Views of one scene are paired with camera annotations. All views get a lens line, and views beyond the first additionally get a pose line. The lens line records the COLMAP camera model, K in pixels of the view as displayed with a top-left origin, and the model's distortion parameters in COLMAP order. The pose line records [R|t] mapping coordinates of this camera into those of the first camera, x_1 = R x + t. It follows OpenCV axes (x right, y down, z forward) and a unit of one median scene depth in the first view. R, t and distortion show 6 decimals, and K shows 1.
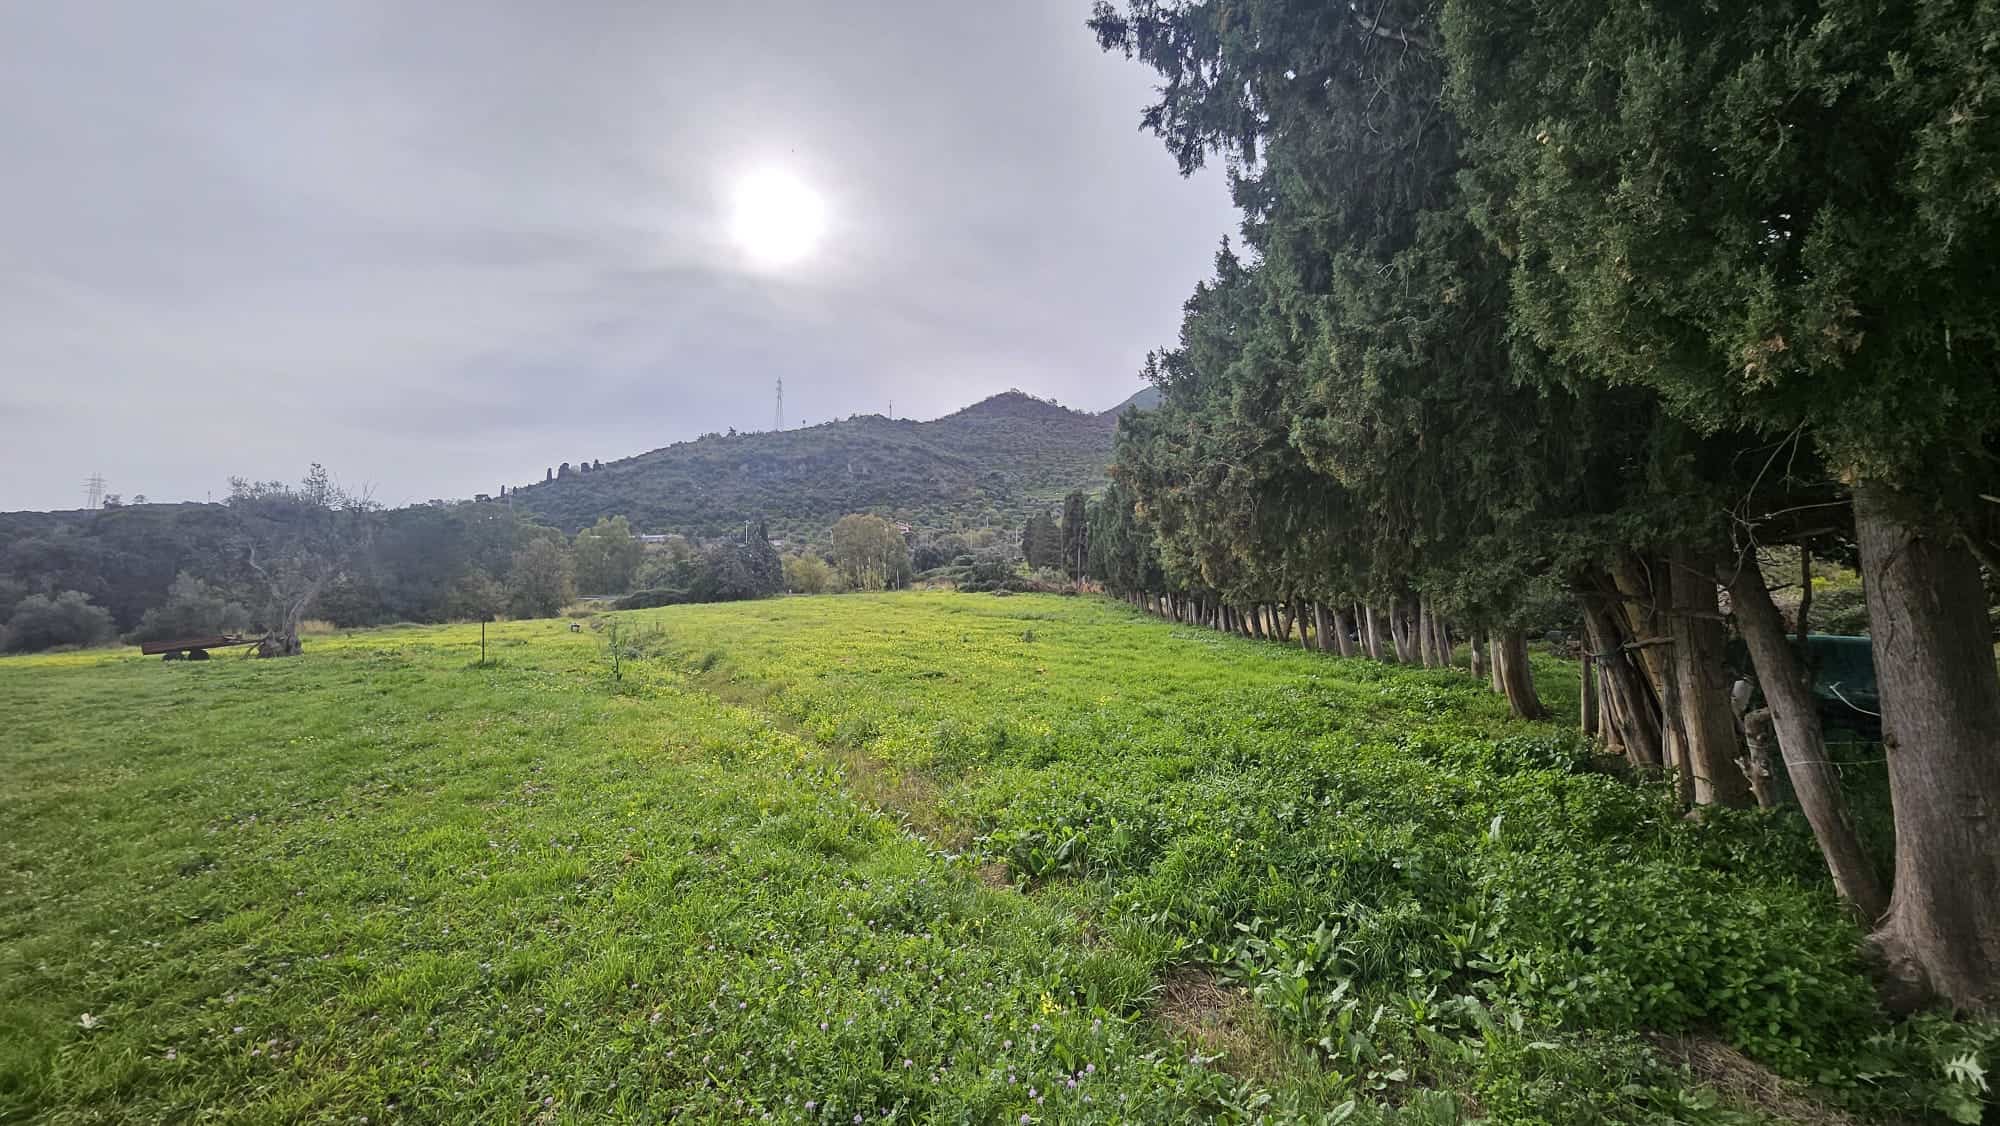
lens RADIAL K [[785.9, 0, 993.7], [0, 785.9, 558.2], [0, 0, 1]] dist [-0.000173, -0.001886]
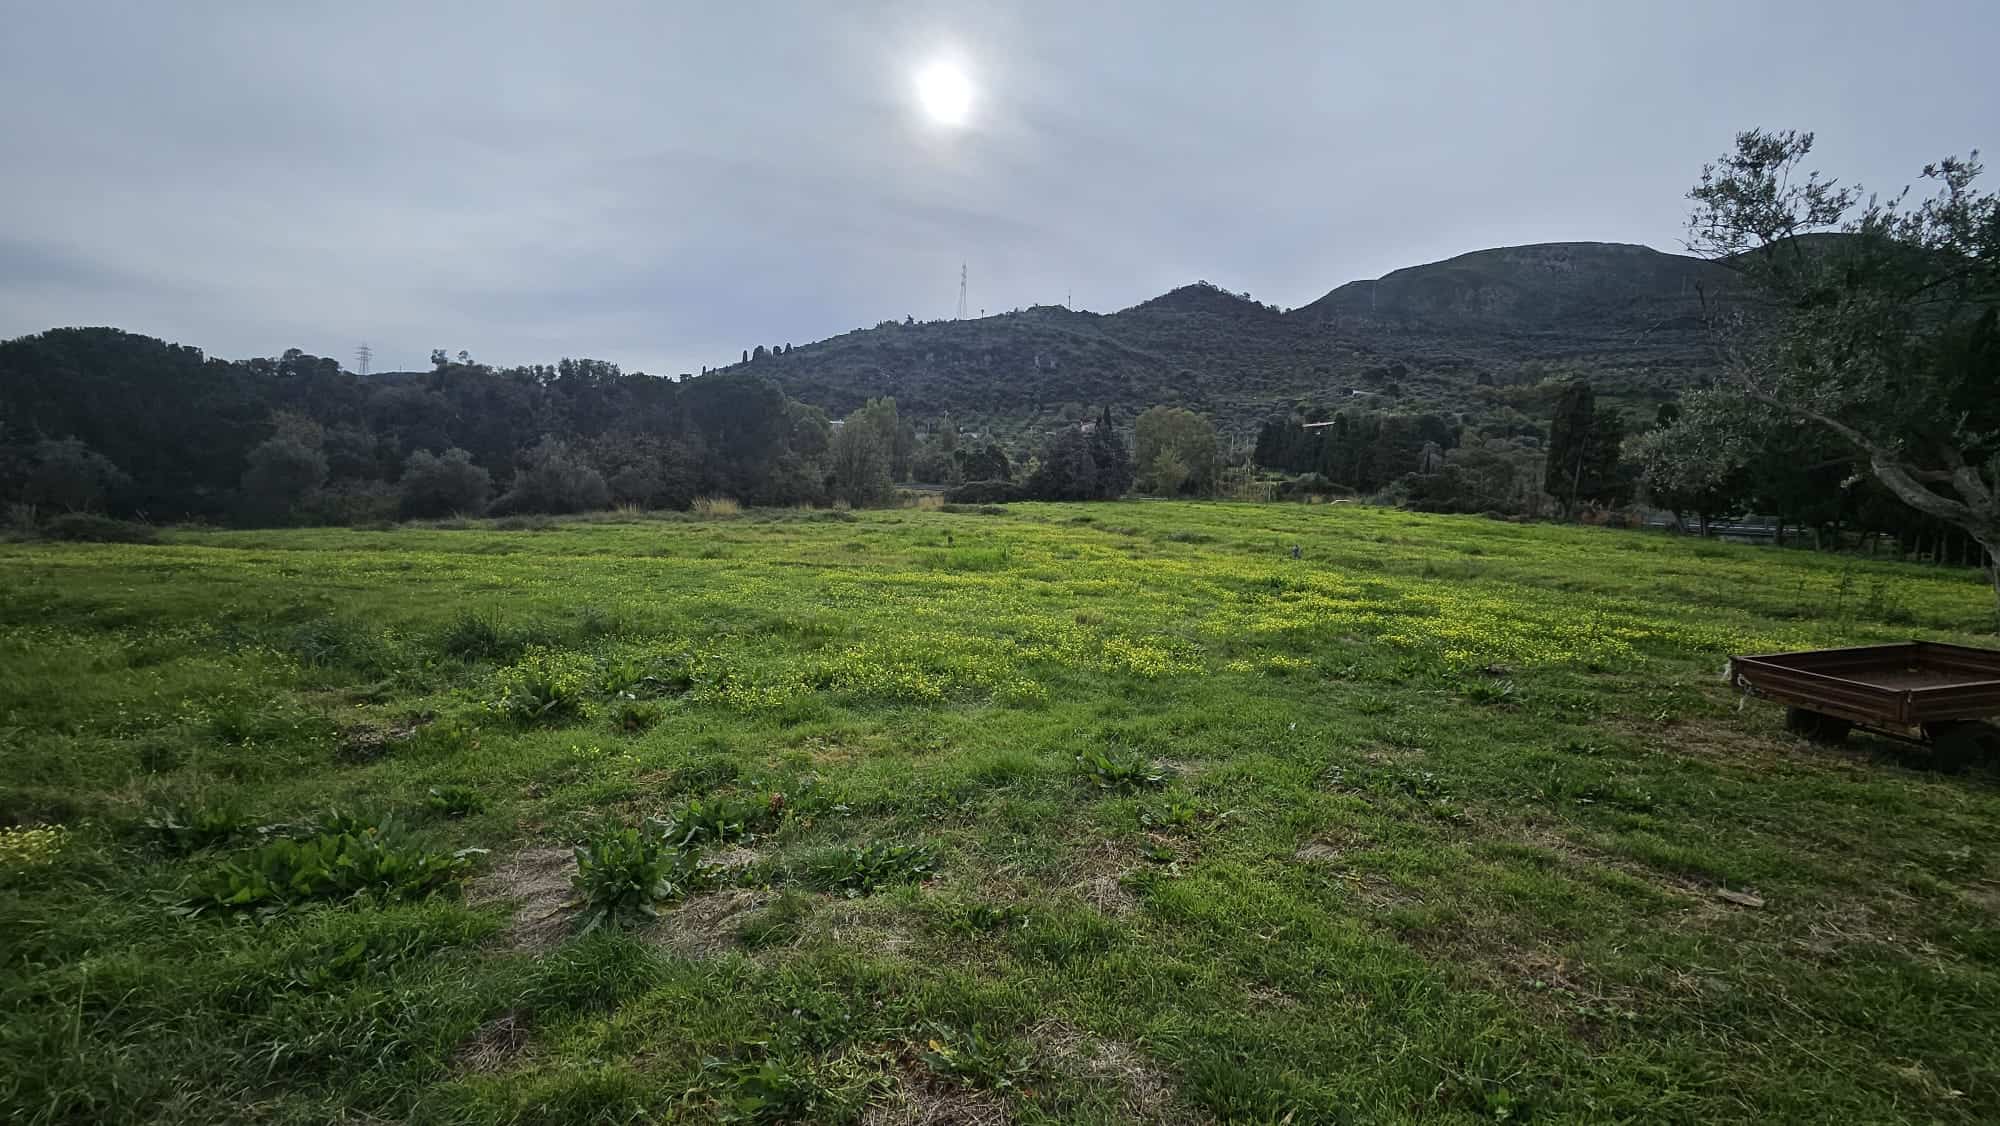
lens RADIAL K [[785.9, 0, 993.7], [0, 785.9, 558.2], [0, 0, 1]] dist [-0.000173, -0.001886]
pose [[0.981613, 0.080116, -0.173254, -0.073723], [-0.057839, 0.989824, 0.130013, 0.002613], [0.181907, -0.117601, 0.976258, 0.040356]]
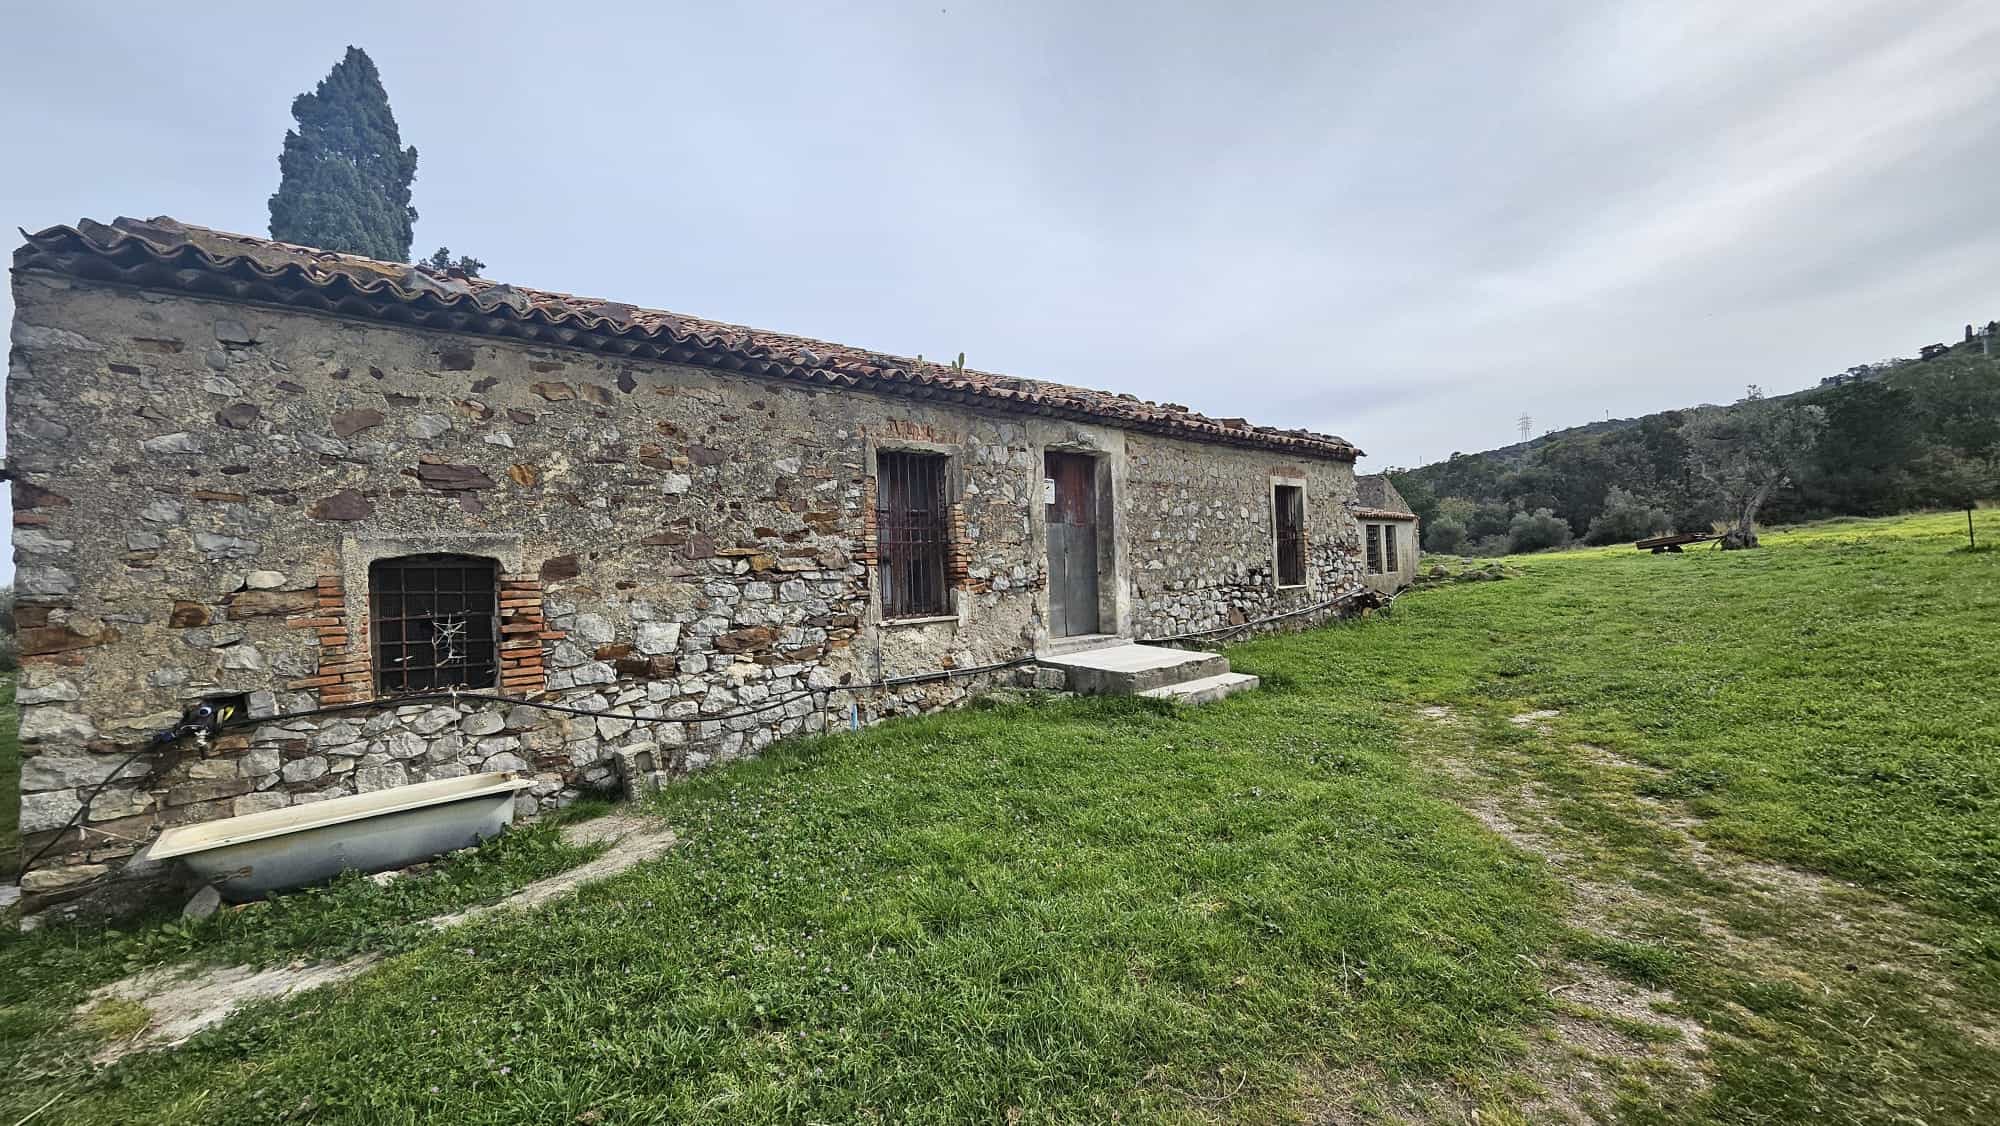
lens RADIAL K [[775.3, 0, 988.0], [0, 775.3, 558.4], [0, 0, 1]] dist [0.001277, 0.000299]
pose [[0.102227, -0.004161, -0.994752, 0.009787], [0.129037, 0.991598, 0.009113, -0.001316], [0.986356, -0.129291, 0.101905, -0.015902]]
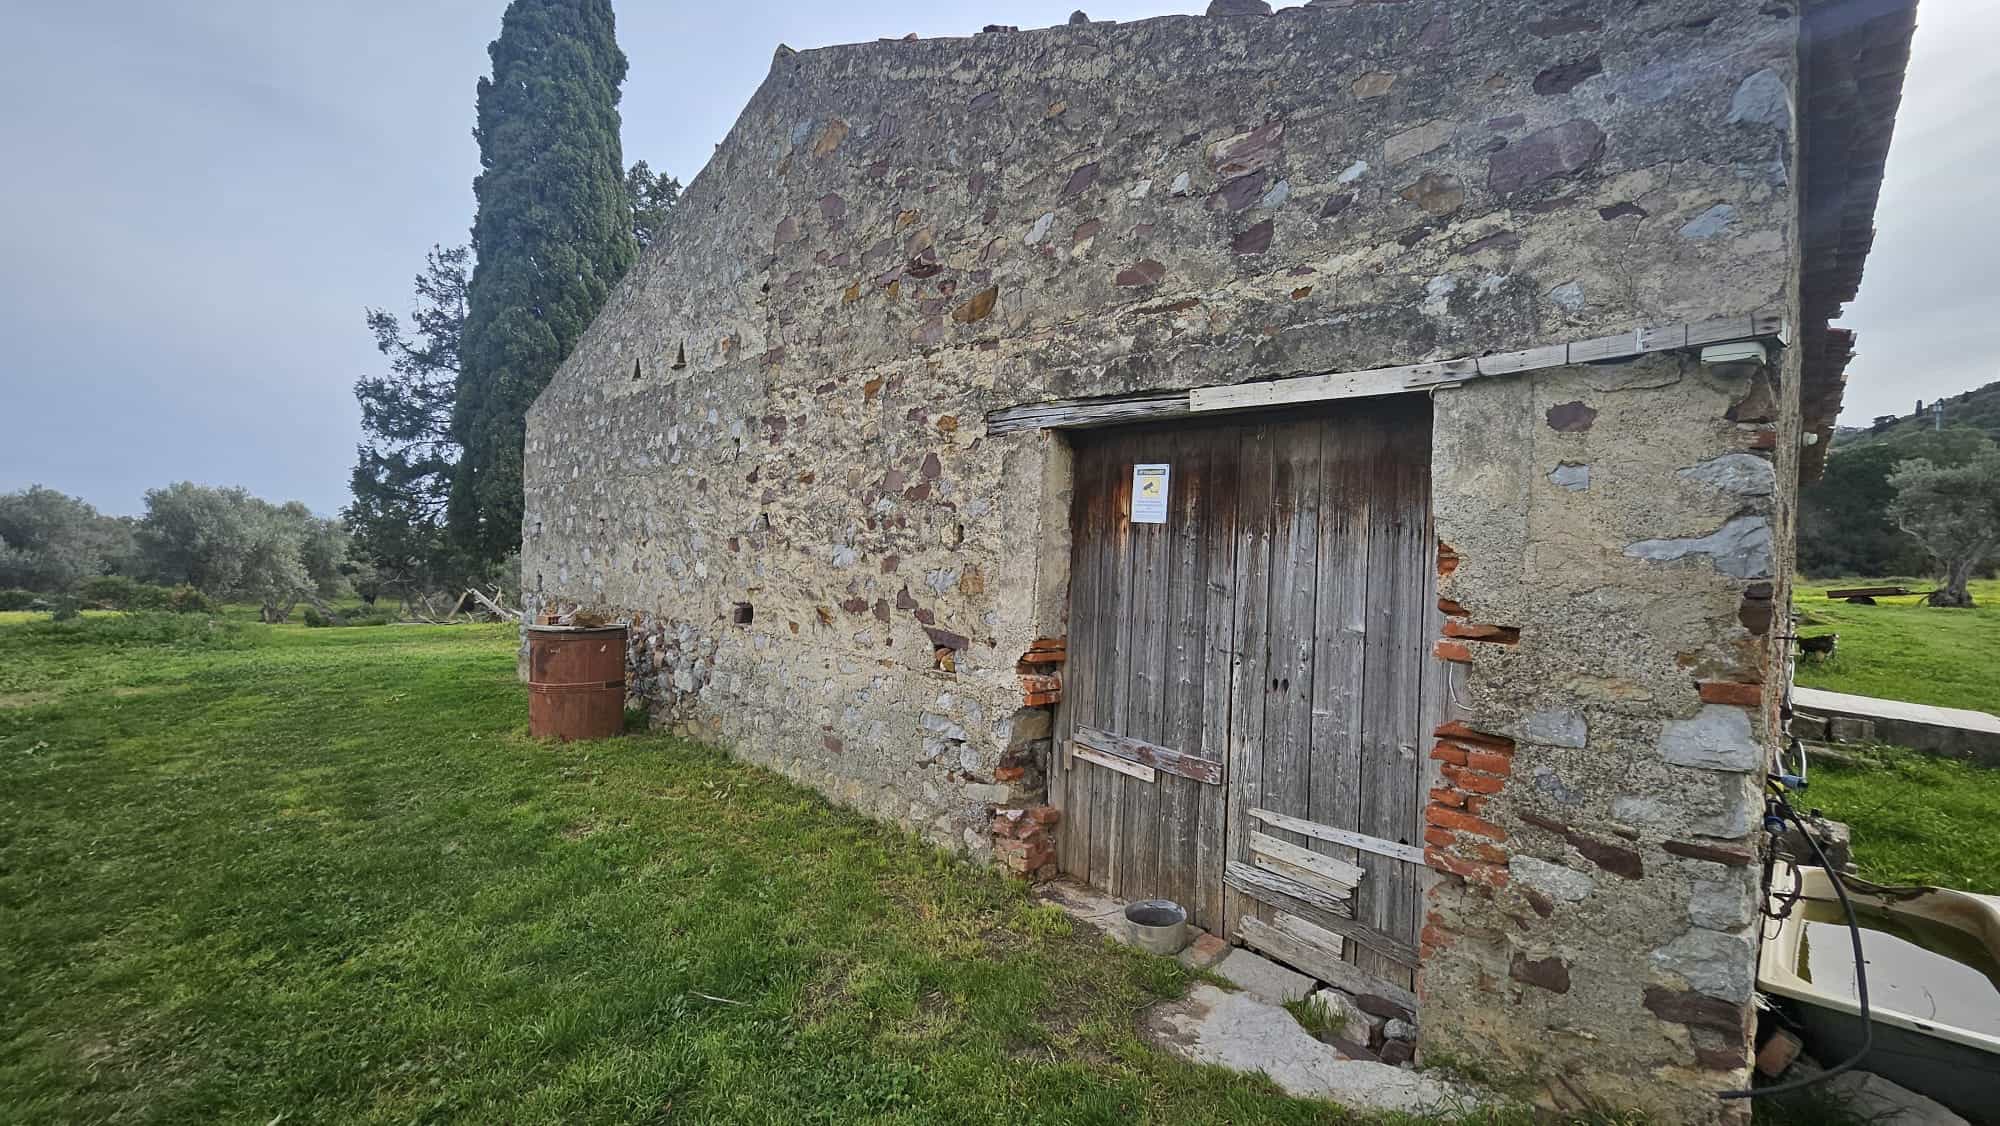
lens RADIAL K [[785.9, 0, 993.7], [0, 785.9, 558.2], [0, 0, 1]] dist [-0.000173, -0.001886]
pose [[0.155110, 0.012995, -0.987812, 0.002261], [0.054175, 0.998297, 0.021640, -0.003076], [0.986411, -0.056871, 0.154142, -0.035413]]
